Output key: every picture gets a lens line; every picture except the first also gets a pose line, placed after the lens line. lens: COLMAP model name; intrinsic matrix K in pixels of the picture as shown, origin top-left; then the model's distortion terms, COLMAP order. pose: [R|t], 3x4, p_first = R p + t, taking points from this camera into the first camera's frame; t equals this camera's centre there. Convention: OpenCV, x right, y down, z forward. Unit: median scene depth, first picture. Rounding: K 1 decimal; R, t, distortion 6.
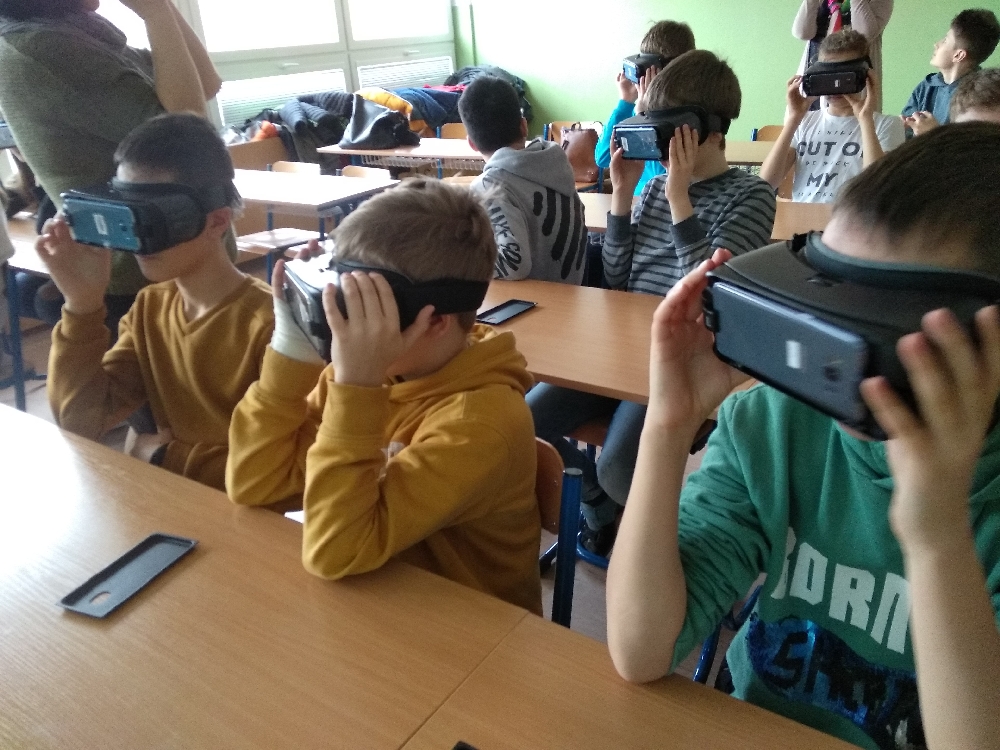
lens RADIAL K [[759.3, 0, 500.0], [0, 759.3, 375.0], [0, 0, 1]] dist [-0.001020, -0.000696]
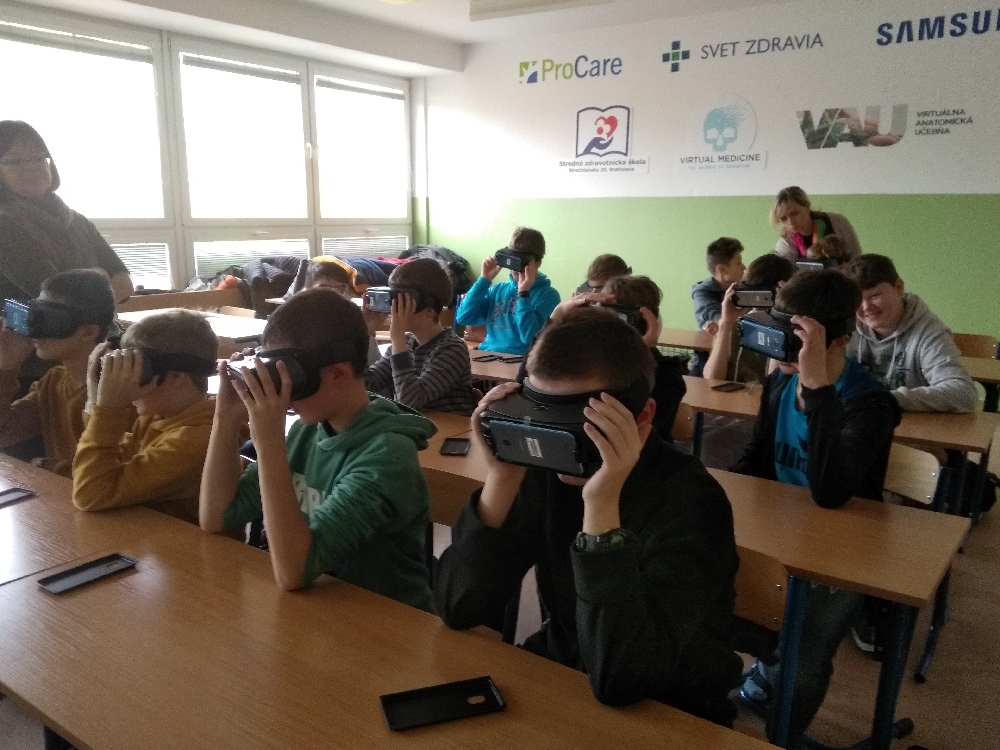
lens RADIAL K [[761.1, 0, 500.0], [0, 761.1, 375.0], [0, 0, 1]] dist [-0.114170, 0.043384]
pose [[0.996466, 0.083978, 0.002022, 0.132538], [-0.081587, 0.973265, -0.214706, 0.044341], [-0.019999, 0.213782, 0.976677, -0.147198]]
